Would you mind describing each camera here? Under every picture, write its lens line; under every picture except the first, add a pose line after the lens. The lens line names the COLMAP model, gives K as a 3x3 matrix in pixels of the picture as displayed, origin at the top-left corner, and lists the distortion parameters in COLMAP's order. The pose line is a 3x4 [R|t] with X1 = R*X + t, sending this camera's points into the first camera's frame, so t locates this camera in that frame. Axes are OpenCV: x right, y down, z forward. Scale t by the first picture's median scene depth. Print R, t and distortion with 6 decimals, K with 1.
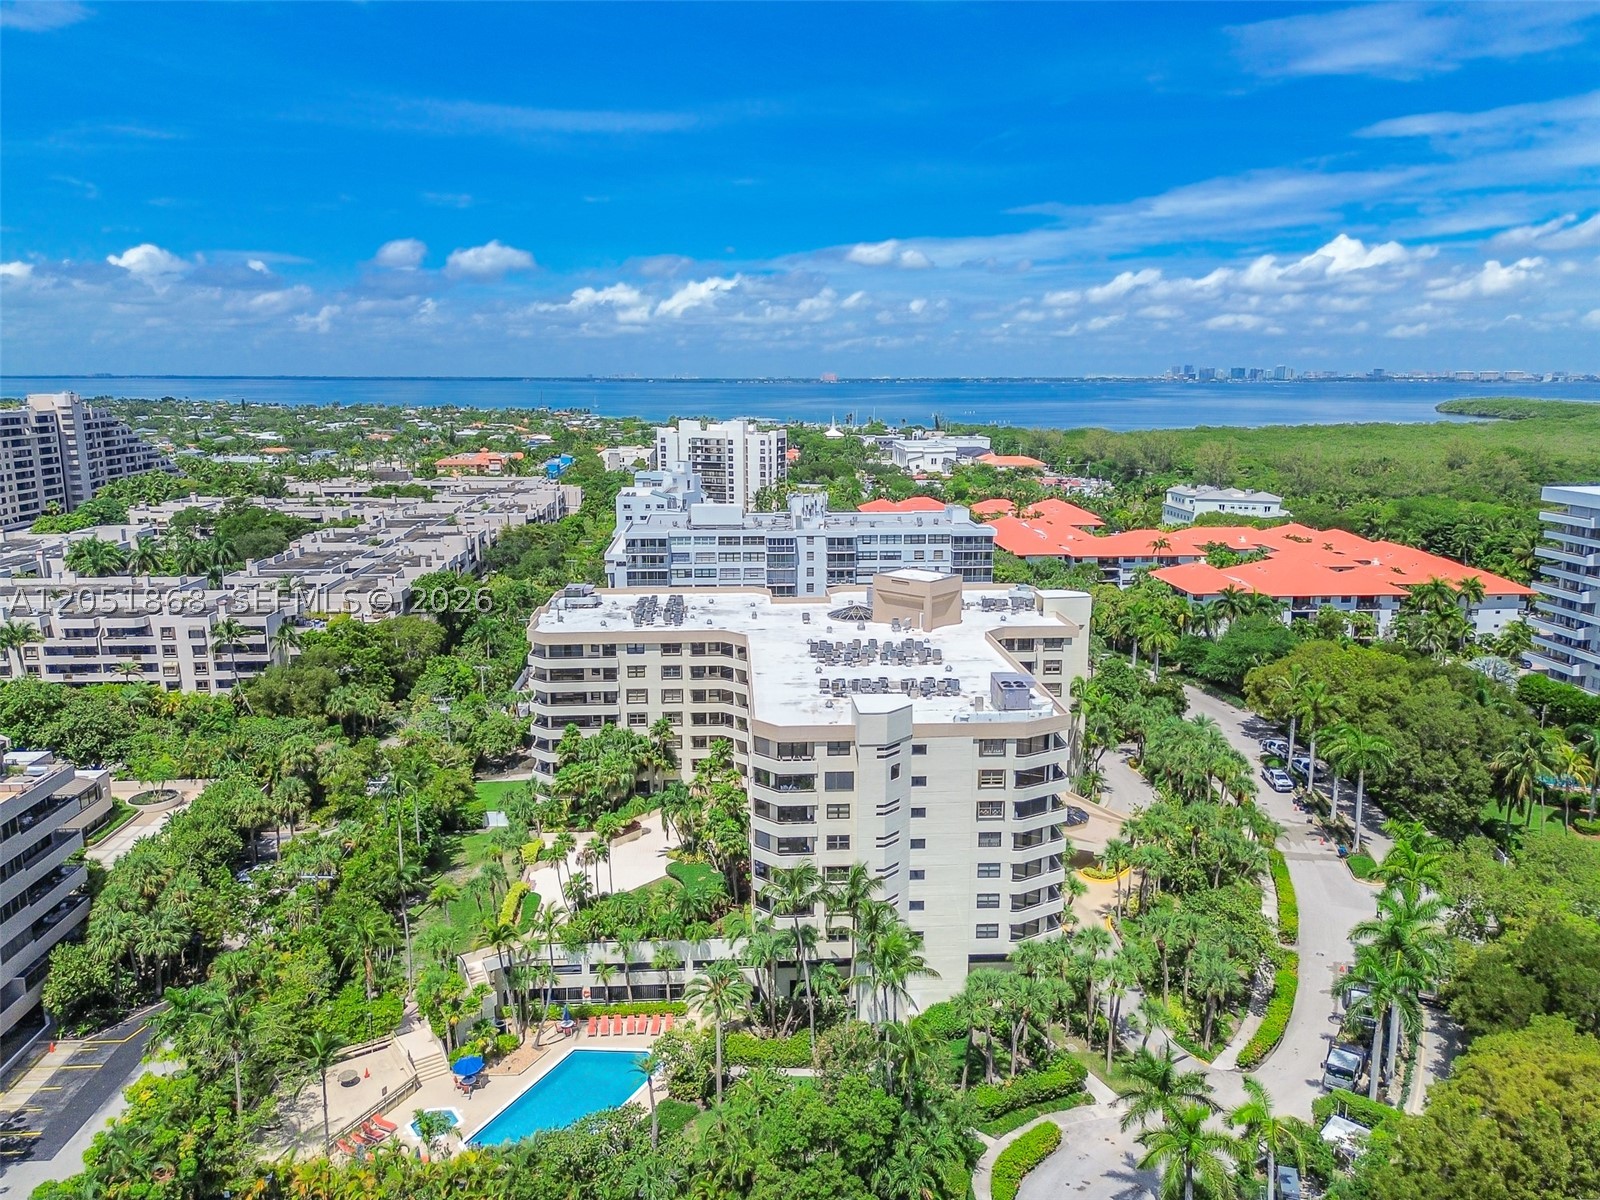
lens RADIAL K [[1125.6, 0, 800.0], [0, 1125.6, 600.0], [0, 0, 1]] dist [0.055911, -0.009514]
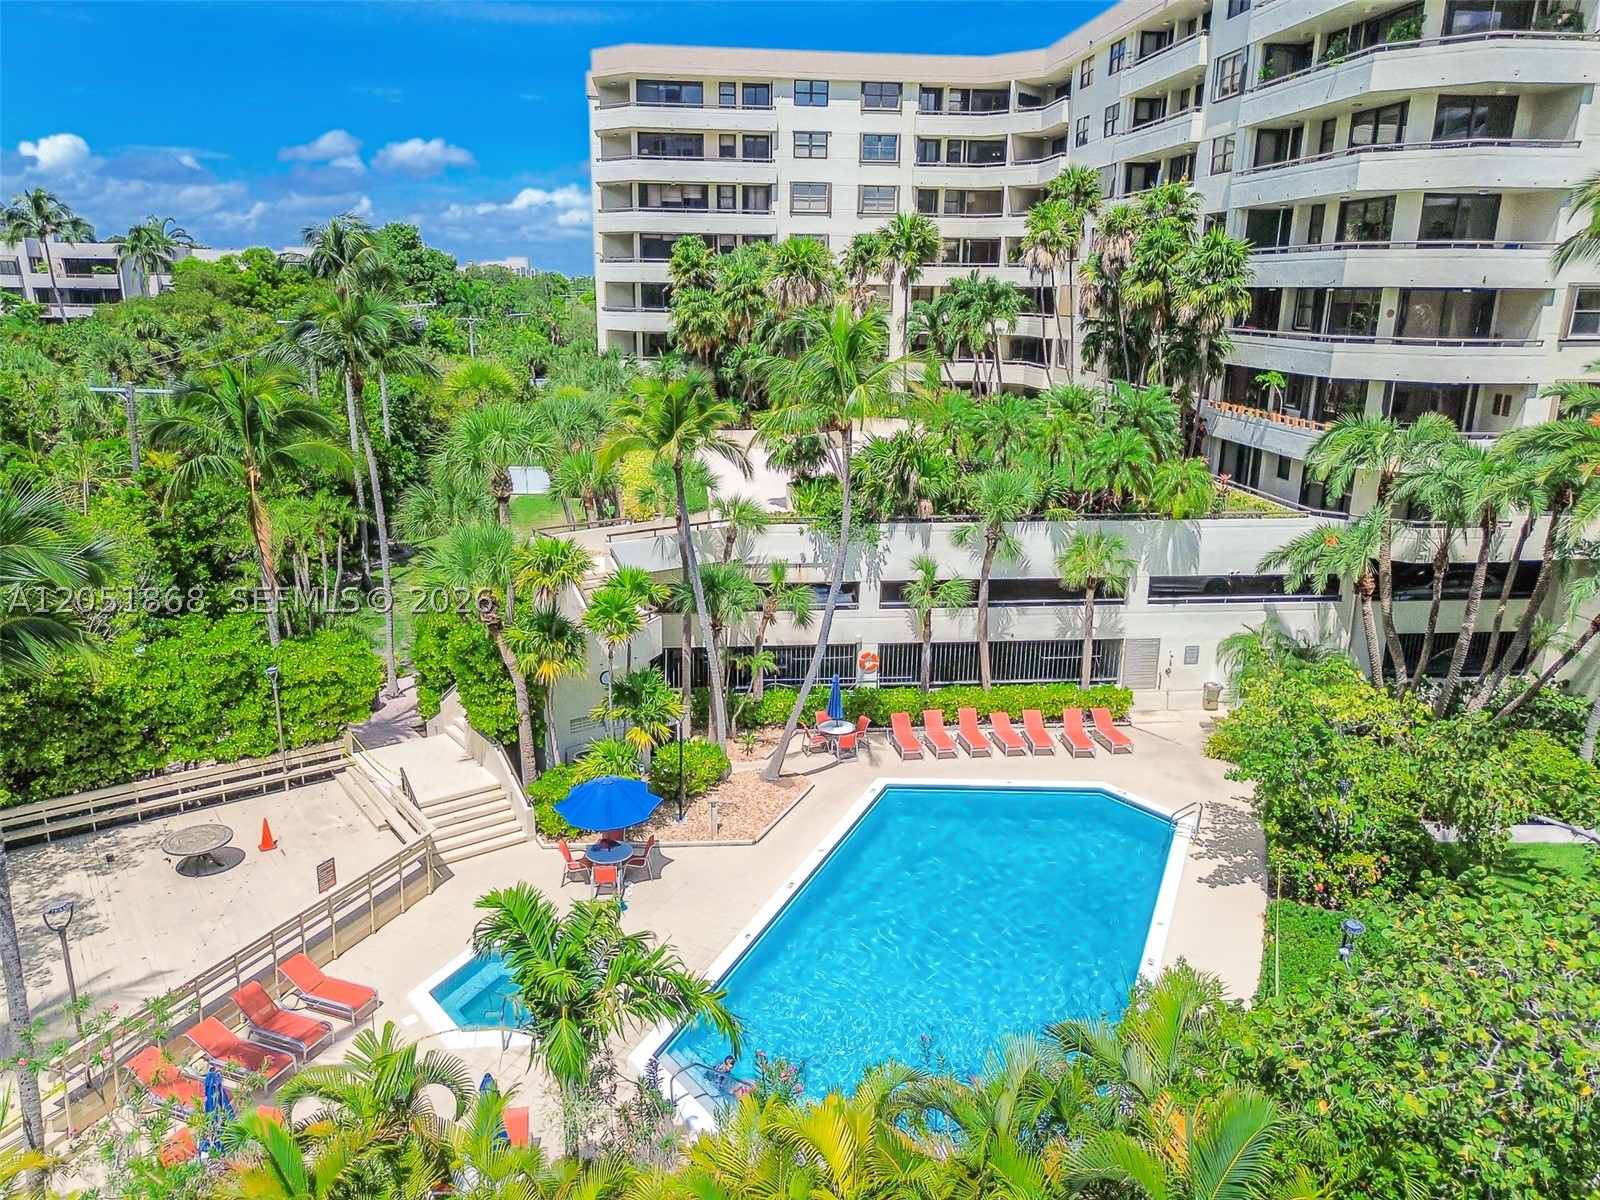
lens RADIAL K [[1125.6, 0, 800.0], [0, 1125.6, 600.0], [0, 0, 1]] dist [0.055911, -0.009514]
pose [[0.999051, 0.001146, 0.043530, -0.238790], [-0.004828, 0.996404, 0.084588, 0.309878], [-0.043276, -0.084718, 0.995465, 0.665057]]
